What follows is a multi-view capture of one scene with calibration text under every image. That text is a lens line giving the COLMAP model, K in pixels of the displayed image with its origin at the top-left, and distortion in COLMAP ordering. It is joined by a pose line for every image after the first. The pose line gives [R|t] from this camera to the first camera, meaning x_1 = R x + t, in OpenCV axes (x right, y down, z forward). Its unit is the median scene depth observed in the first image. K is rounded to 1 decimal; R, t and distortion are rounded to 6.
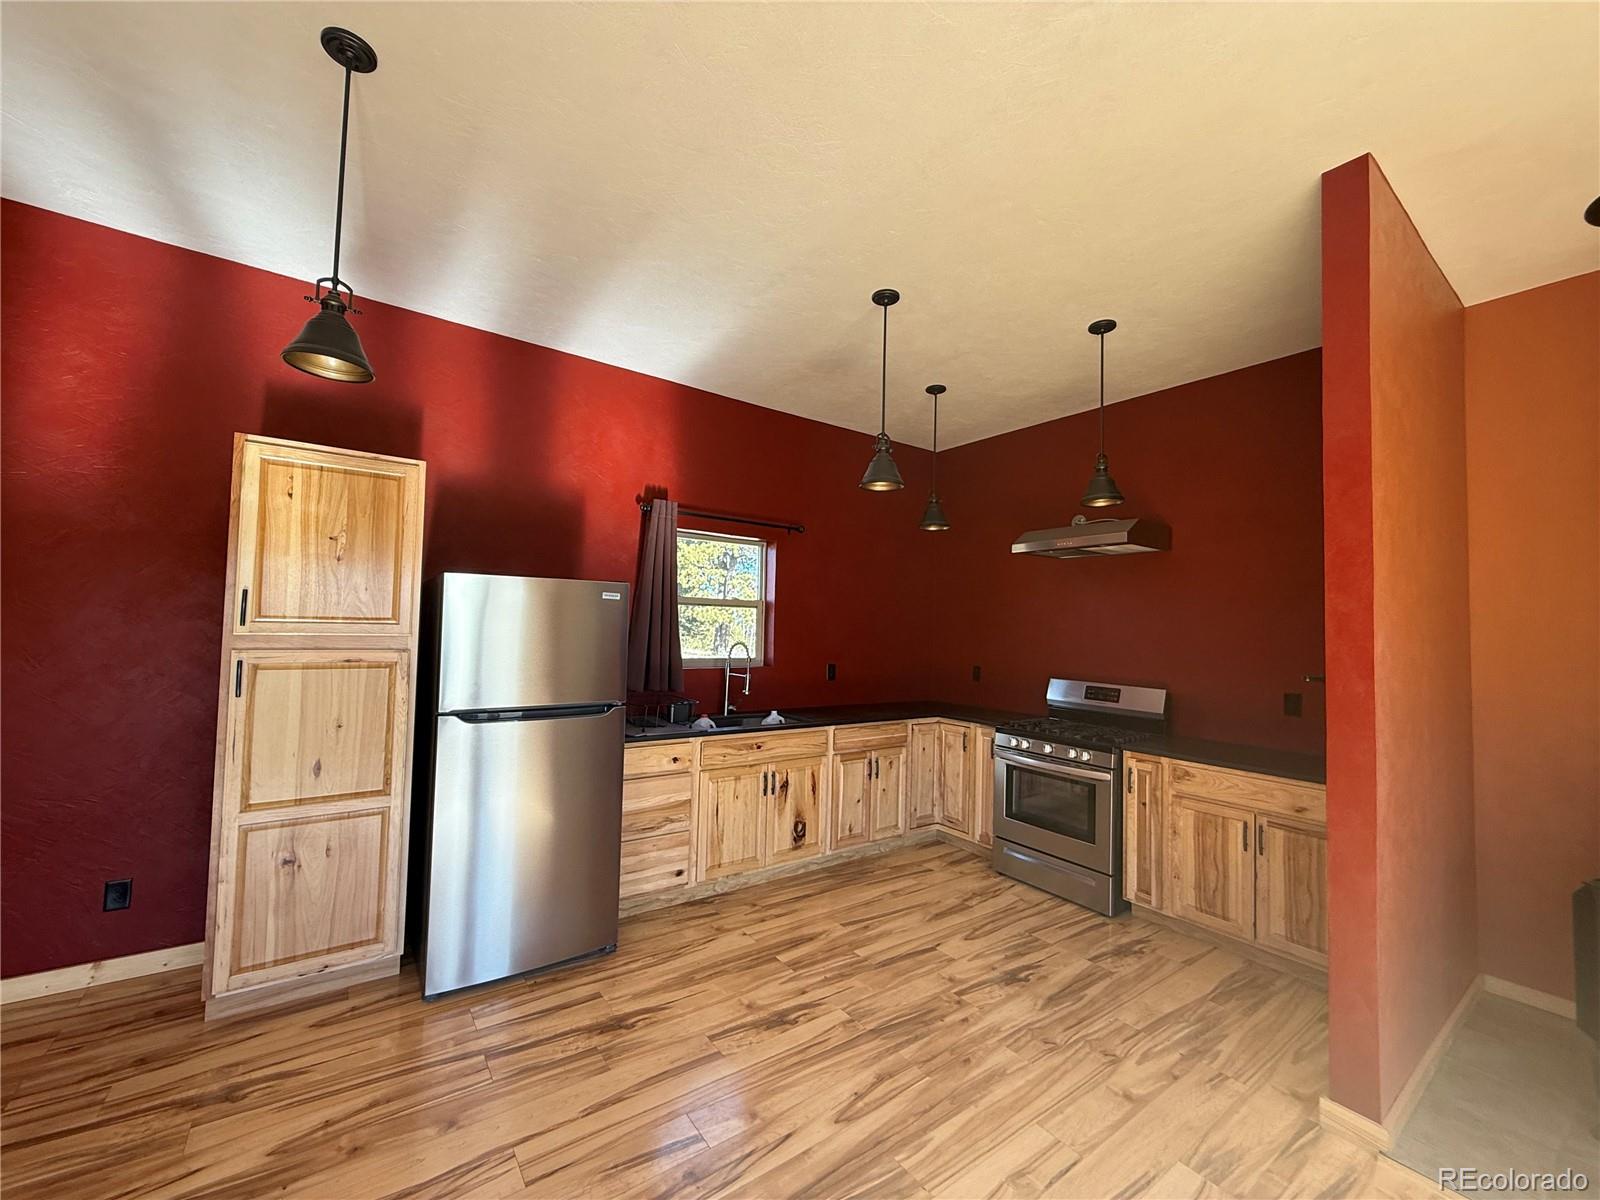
lens RADIAL K [[636.7, 0, 798.9], [0, 636.7, 602.5], [0, 0, 1]] dist [-0.000347, 0.000496]
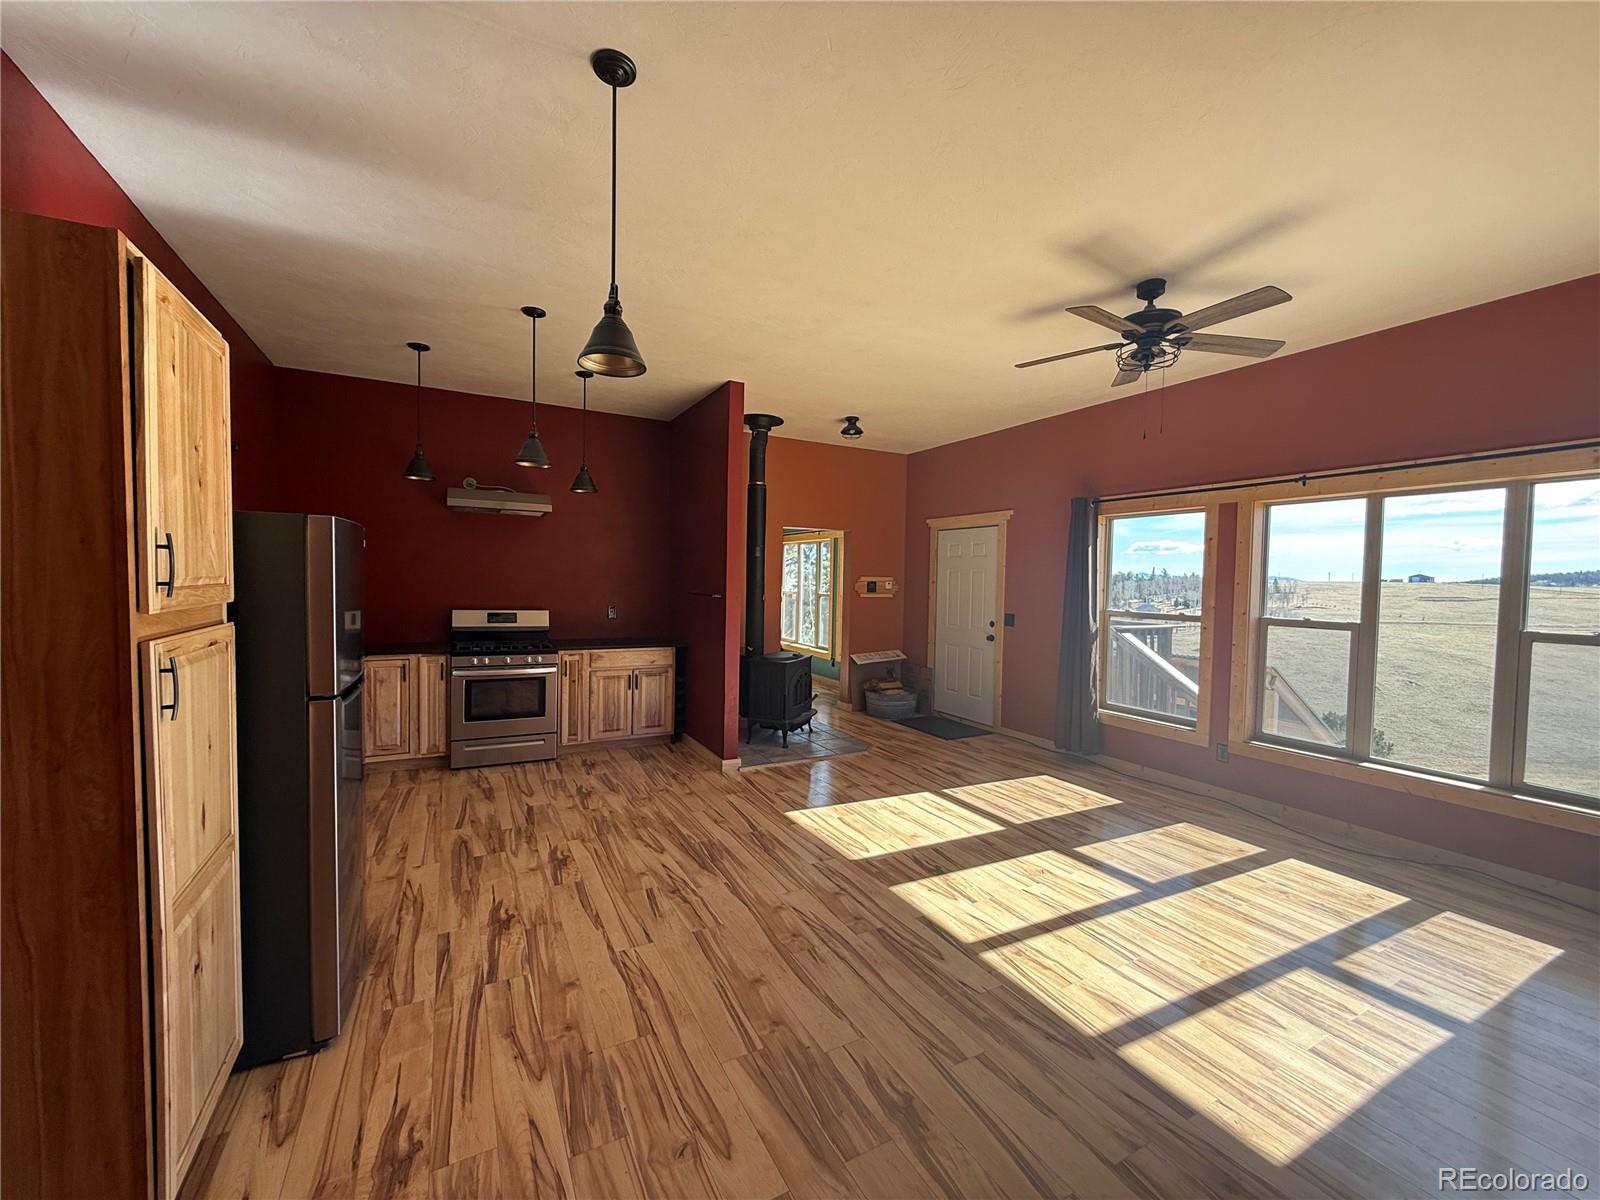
lens RADIAL K [[636.7, 0, 794.6], [0, 636.7, 602.1], [0, 0, 1]] dist [-0.000347, 0.000496]
pose [[0.133826, -0.059860, 0.989195, -1.050395], [-0.057928, 0.995995, 0.068109, -0.024632], [-0.989310, -0.066417, 0.129823, 0.283283]]
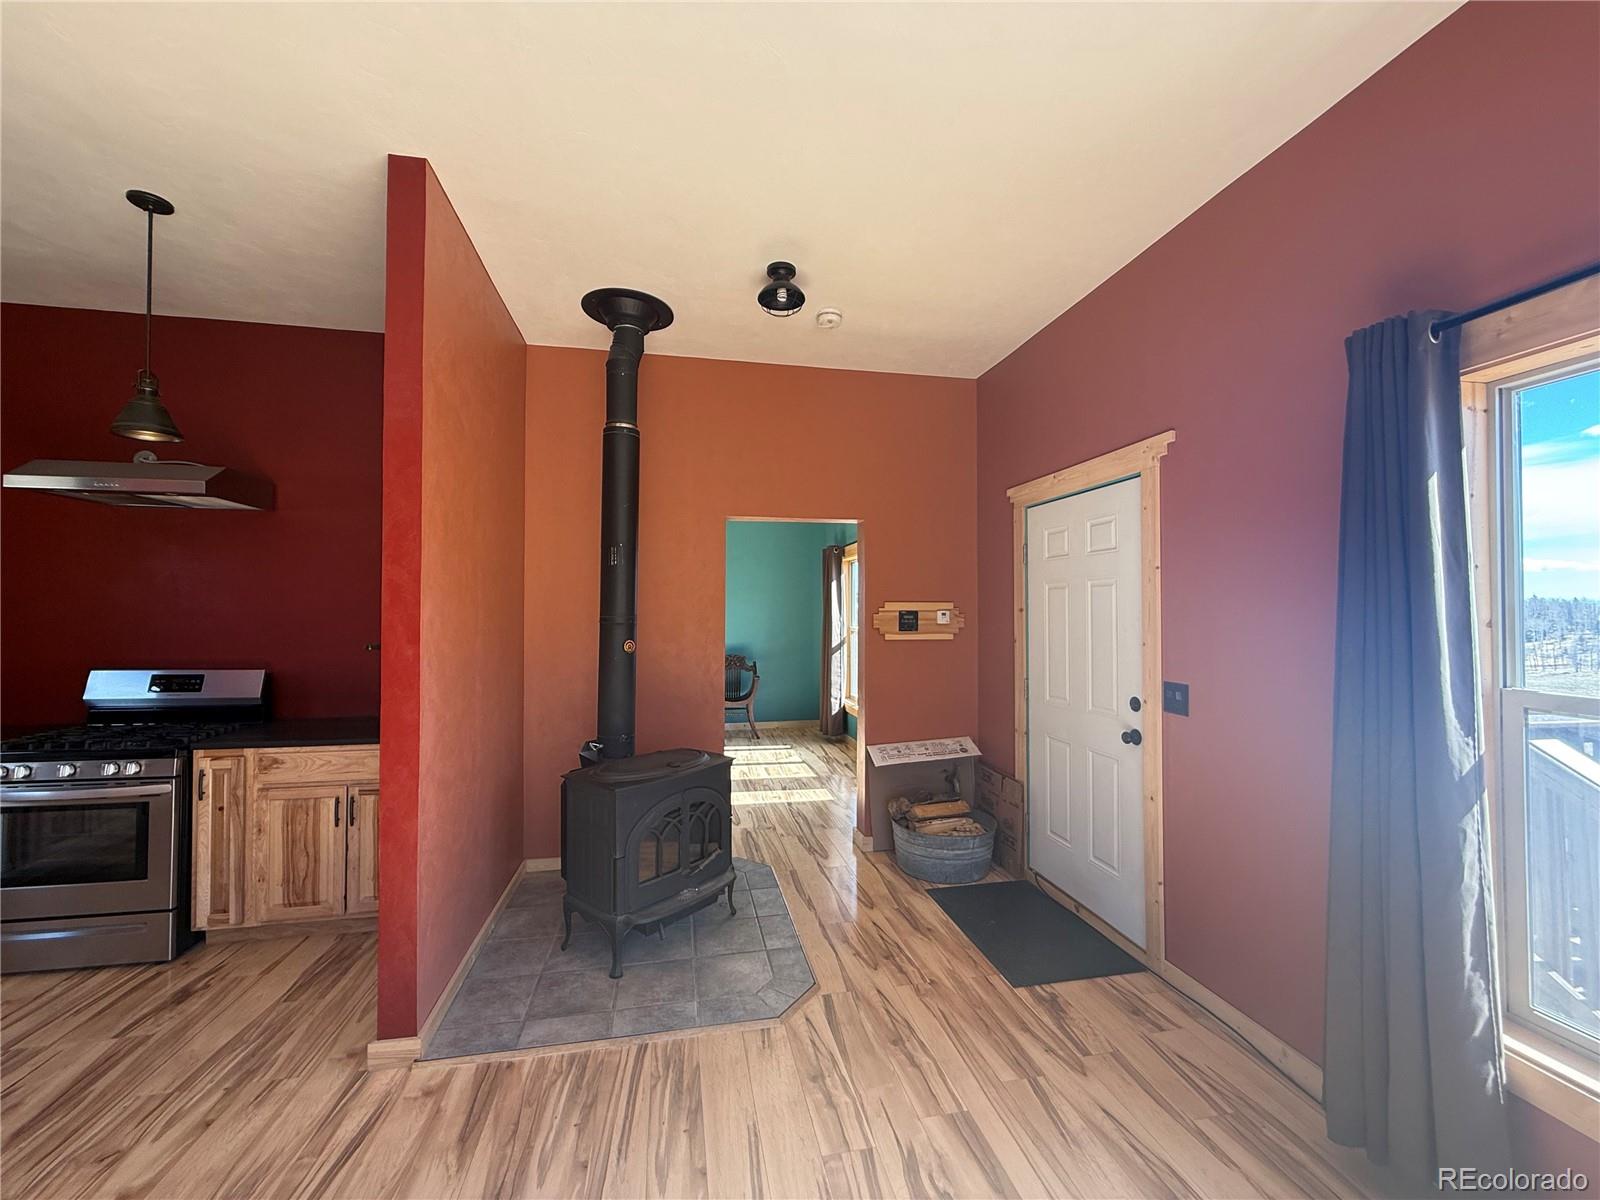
lens RADIAL K [[636.7, 0, 800.4], [0, 636.7, 601.9], [0, 0, 1]] dist [-0.000347, 0.000496]
pose [[0.418656, -0.010307, 0.908087, 0.112502], [-0.029646, 0.999248, 0.025009, 0.000206], [-0.907661, -0.037392, 0.418035, -0.038876]]
